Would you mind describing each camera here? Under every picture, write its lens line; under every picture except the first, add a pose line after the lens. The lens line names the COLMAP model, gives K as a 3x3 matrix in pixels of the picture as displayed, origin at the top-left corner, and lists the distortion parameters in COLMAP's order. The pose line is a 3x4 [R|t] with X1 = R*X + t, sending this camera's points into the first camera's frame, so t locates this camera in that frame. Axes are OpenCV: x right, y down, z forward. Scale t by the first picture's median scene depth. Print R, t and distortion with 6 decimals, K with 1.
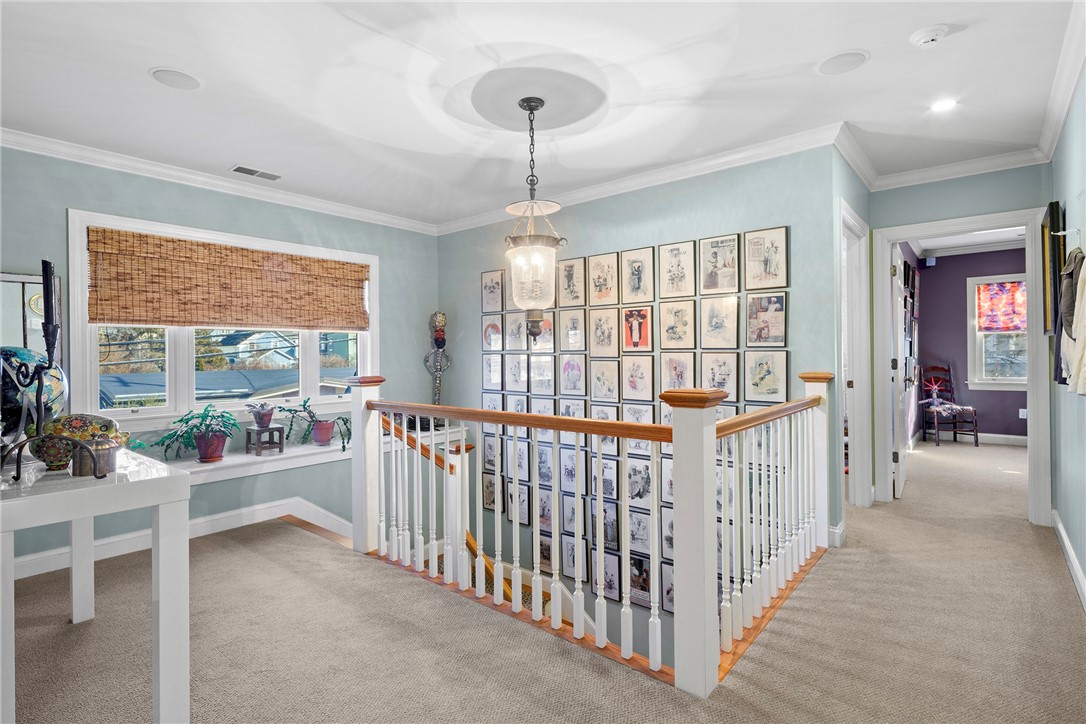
lens RADIAL K [[534.4, 0, 545.3], [0, 534.4, 358.5], [0, 0, 1]] dist [0.003749, 0.000440]
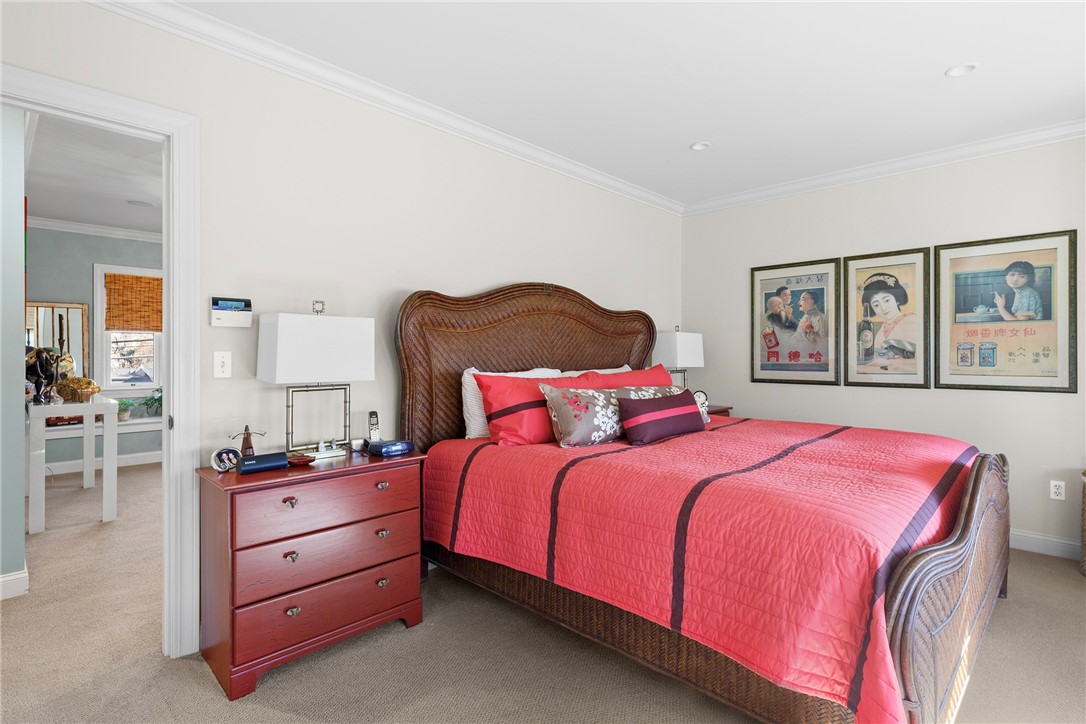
lens RADIAL K [[534.4, 0, 541.1], [0, 534.4, 359.8], [0, 0, 1]] dist [0.003749, 0.000440]
pose [[0.996083, 0.014507, -0.087221, 0.653361], [-0.013908, 0.999875, 0.007471, -0.006625], [0.087319, -0.006229, 0.996161, -0.552886]]
